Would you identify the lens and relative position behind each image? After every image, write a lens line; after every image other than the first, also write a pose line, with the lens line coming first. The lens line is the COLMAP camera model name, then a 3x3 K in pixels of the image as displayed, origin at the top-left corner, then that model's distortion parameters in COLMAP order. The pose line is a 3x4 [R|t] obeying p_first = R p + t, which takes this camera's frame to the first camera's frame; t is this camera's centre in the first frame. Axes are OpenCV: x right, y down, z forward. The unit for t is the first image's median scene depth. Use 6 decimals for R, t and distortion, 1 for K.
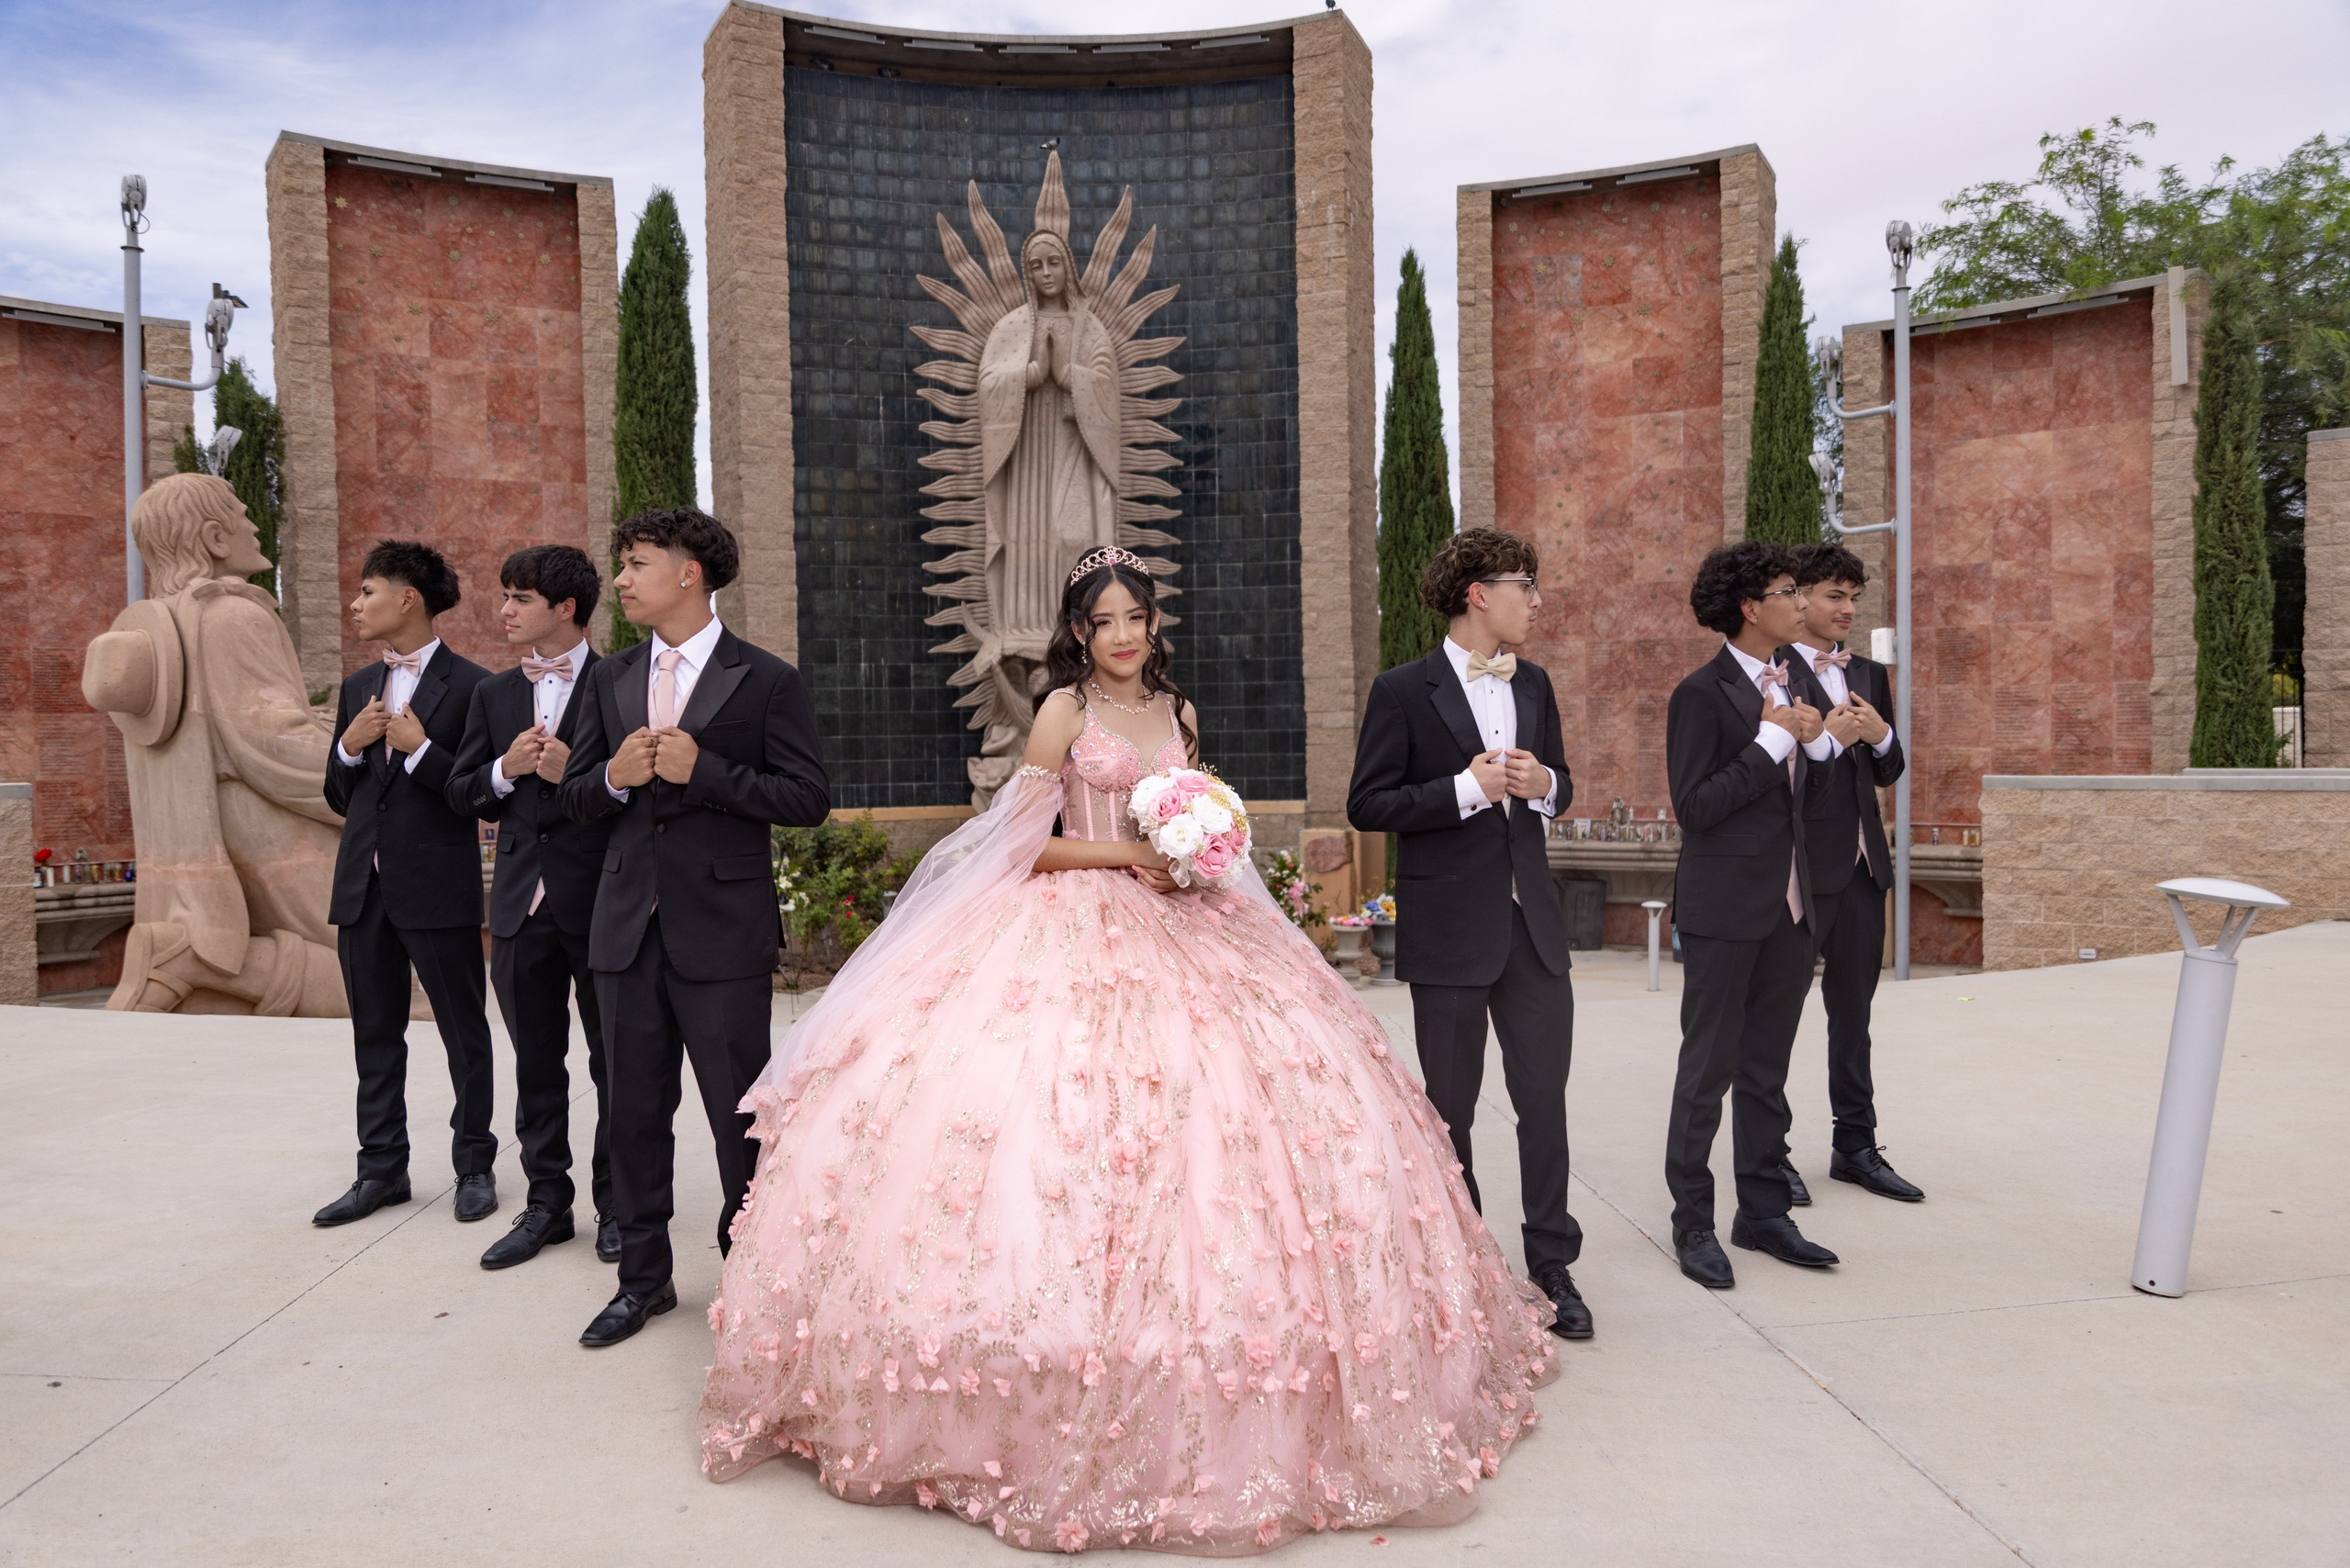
lens RADIAL K [[1664.8, 0, 1185.4], [0, 1664.8, 802.2], [0, 0, 1]] dist [0.009472, -0.009263]
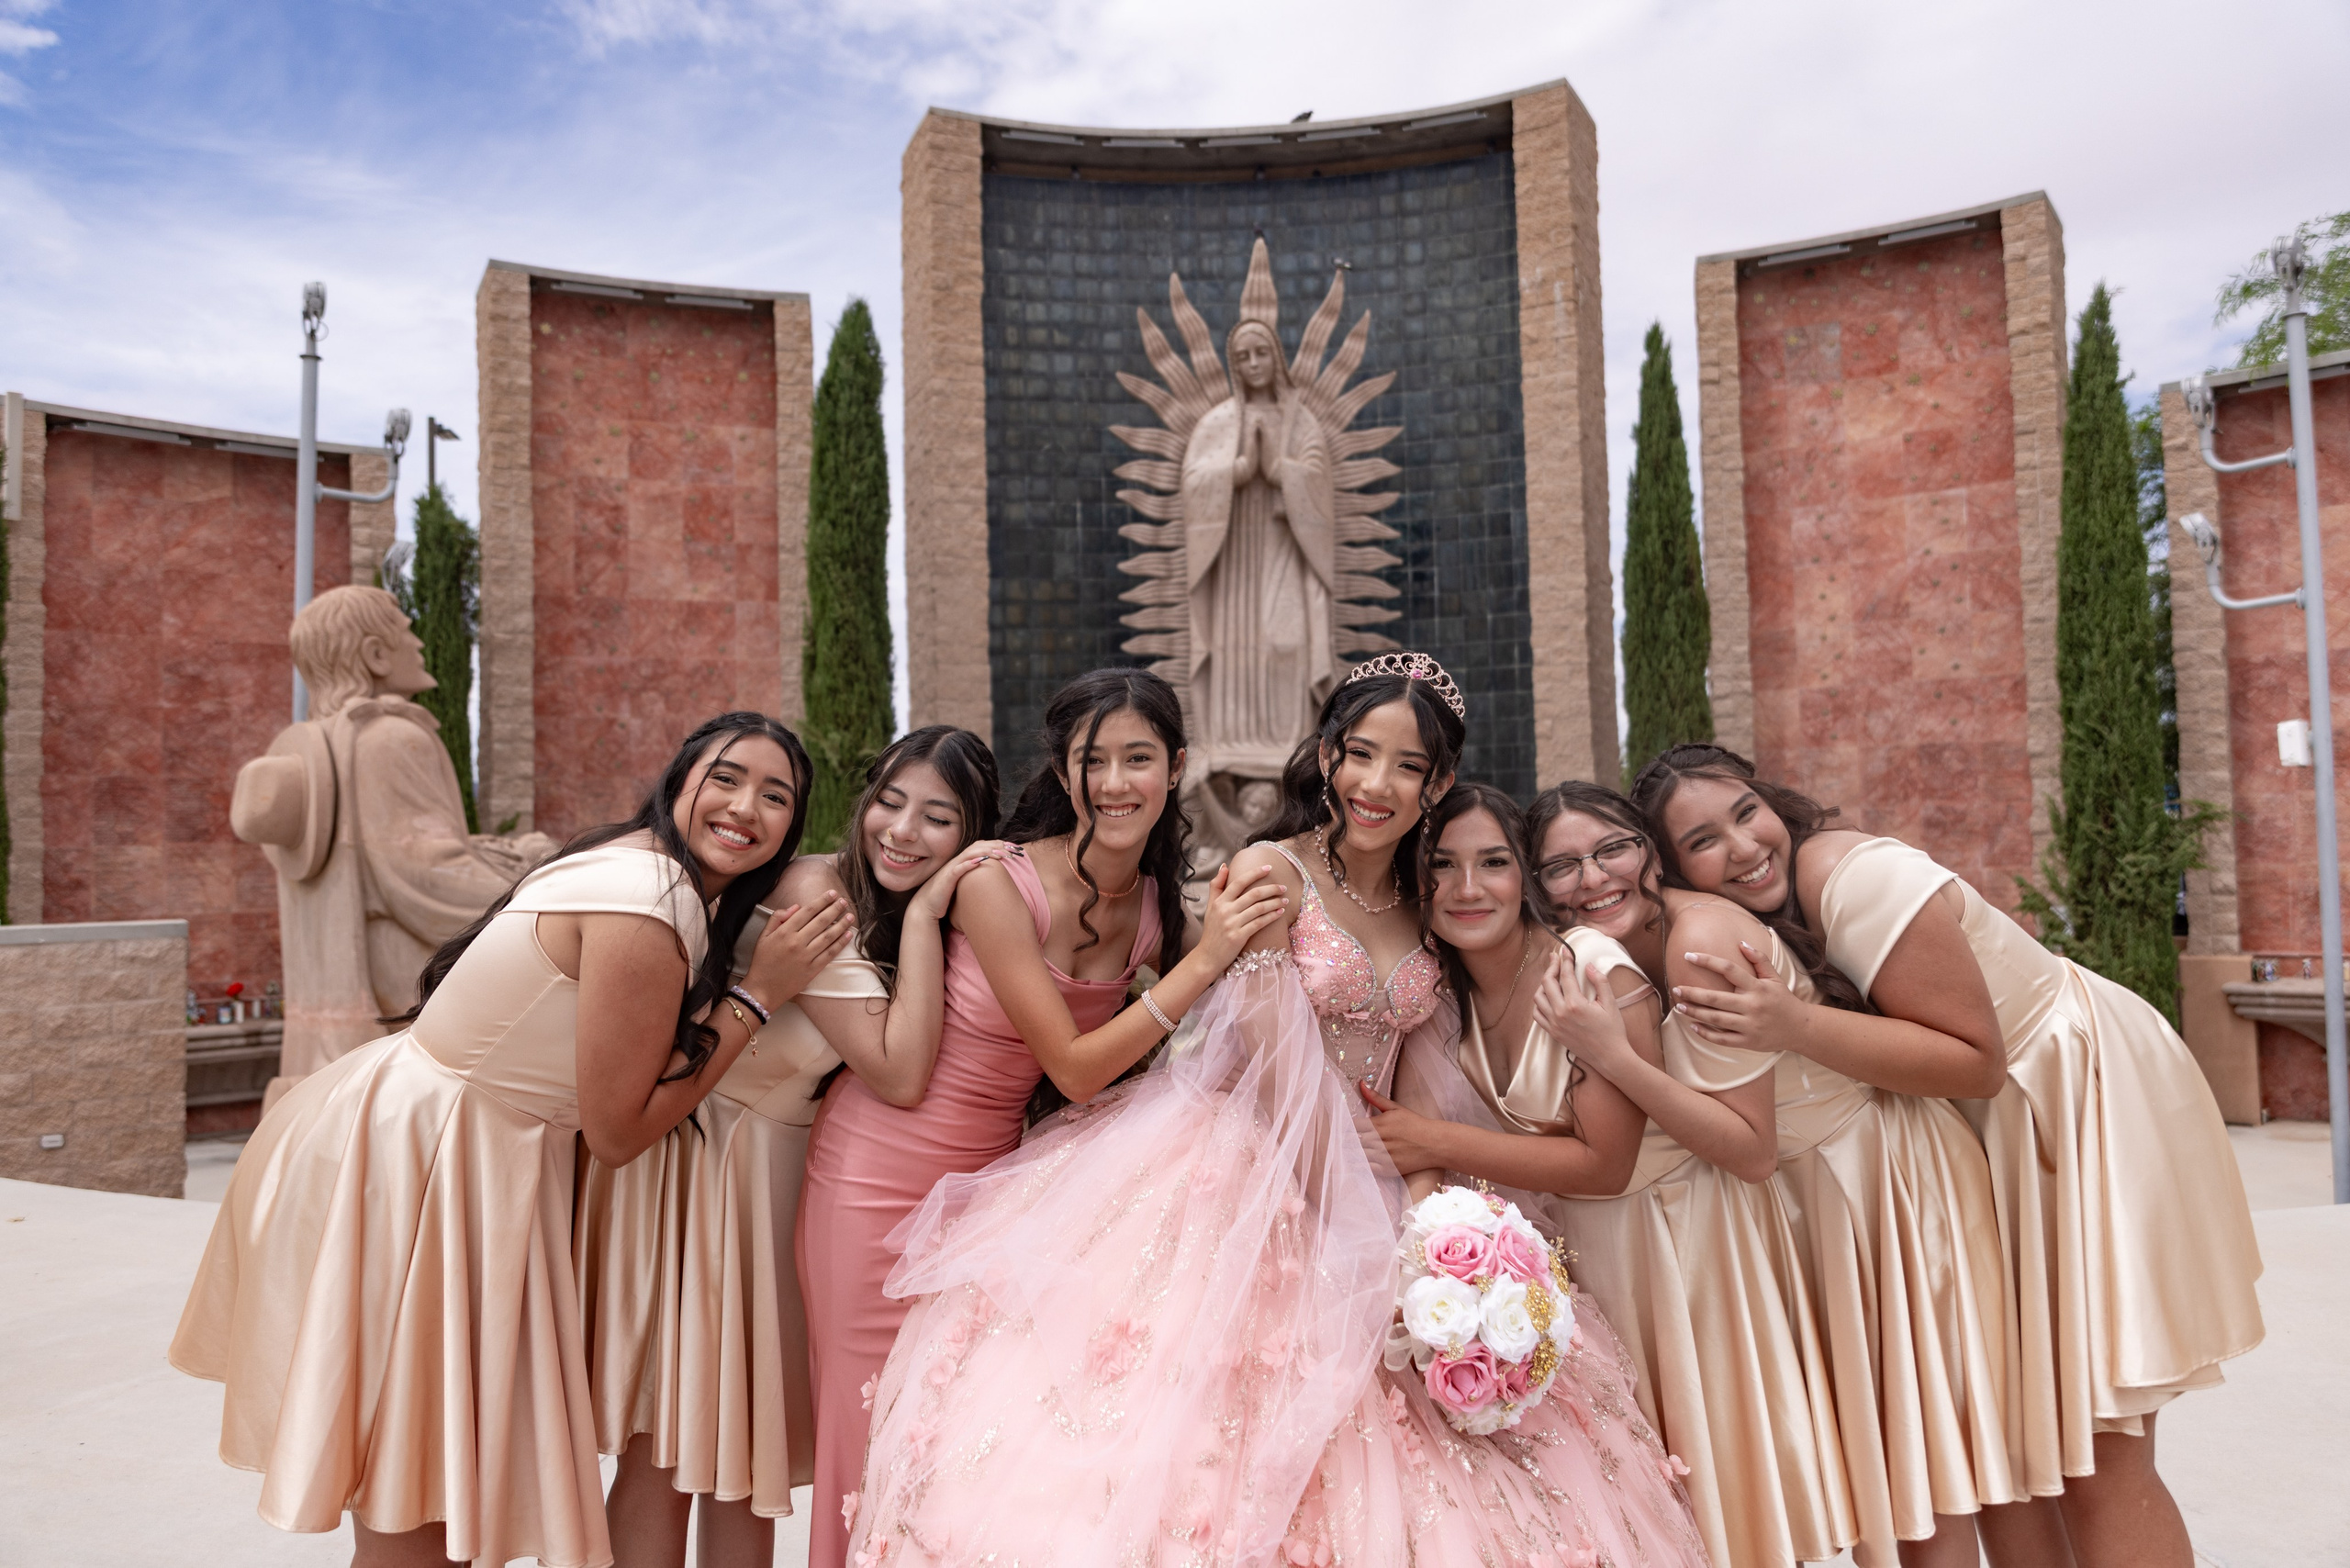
lens RADIAL K [[1664.8, 0, 1167.1], [0, 1664.8, 780.8], [0, 0, 1]] dist [0.009472, -0.009263]
pose [[0.992359, -0.013524, -0.122644, -0.018611], [0.003300, 0.996529, -0.083182, -0.005909], [0.123343, 0.082142, 0.988959, 0.079979]]
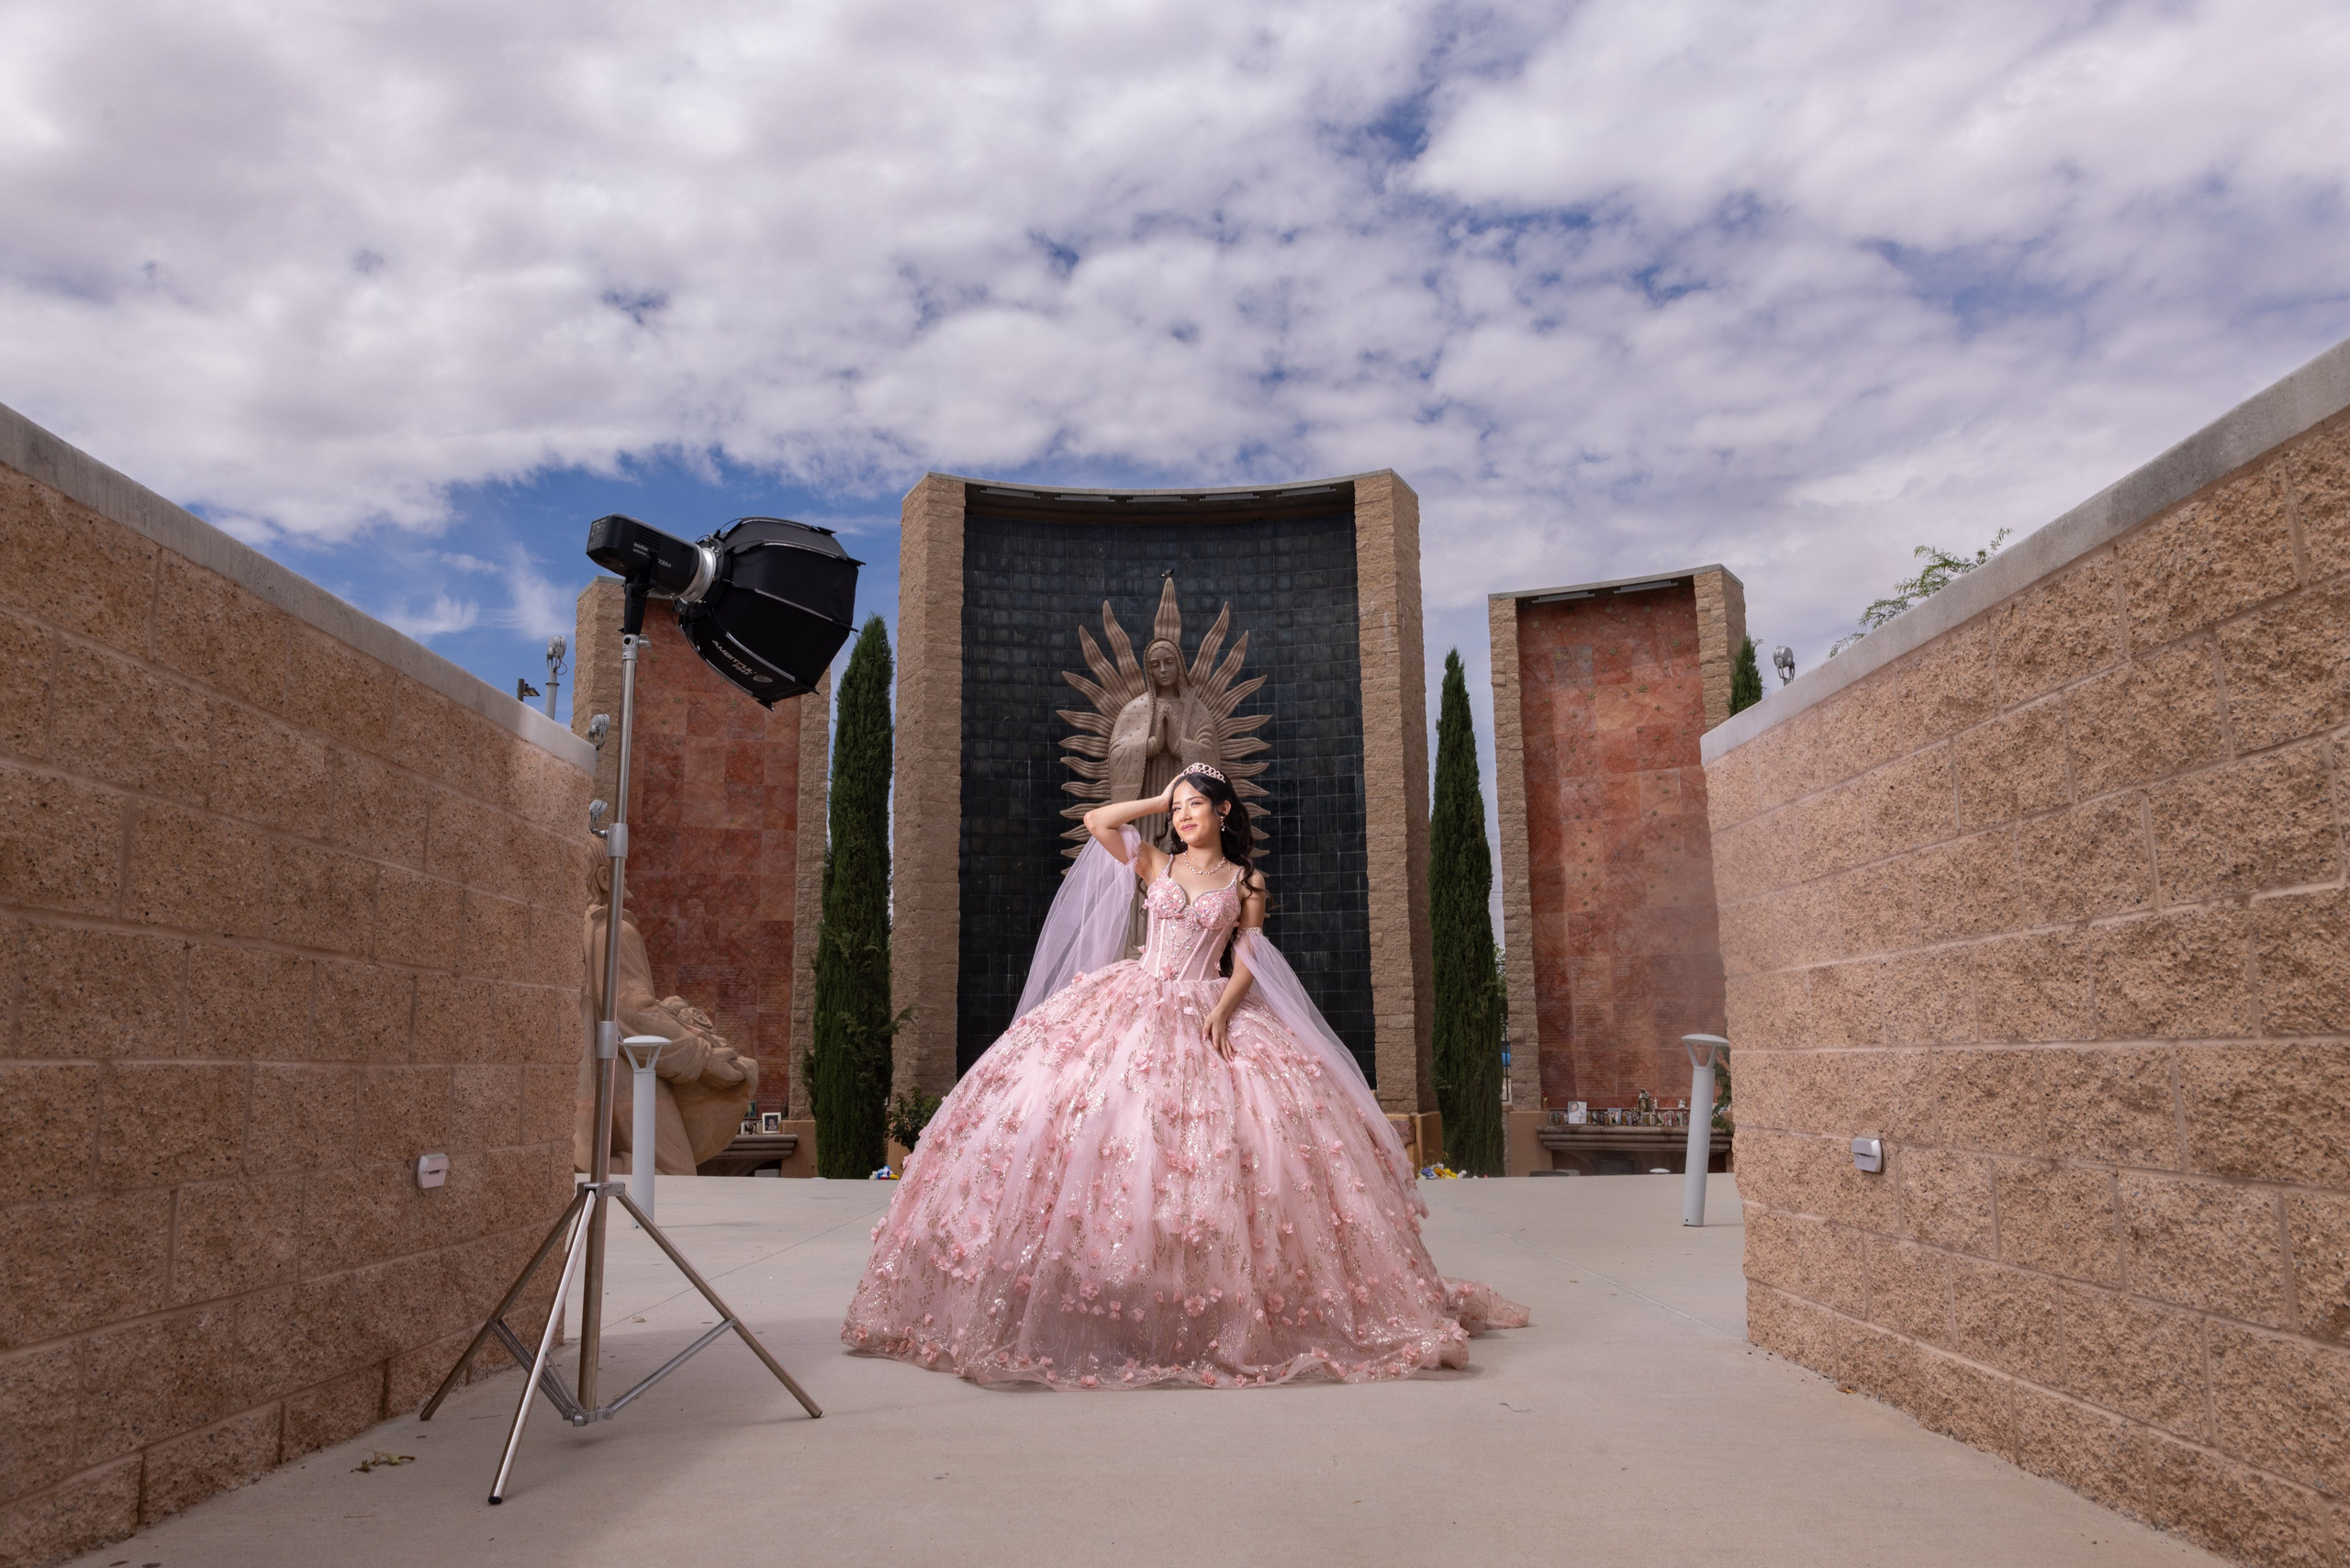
lens RADIAL K [[1690.4, 0, 1175.4], [0, 1690.4, 774.7], [0, 0, 1]] dist [-0.007017, -0.002245]
pose [[0.997707, -0.006875, -0.067326, 0.012971], [-0.007350, 0.977933, -0.208791, 0.032914], [0.067276, 0.208807, 0.975640, -0.242155]]
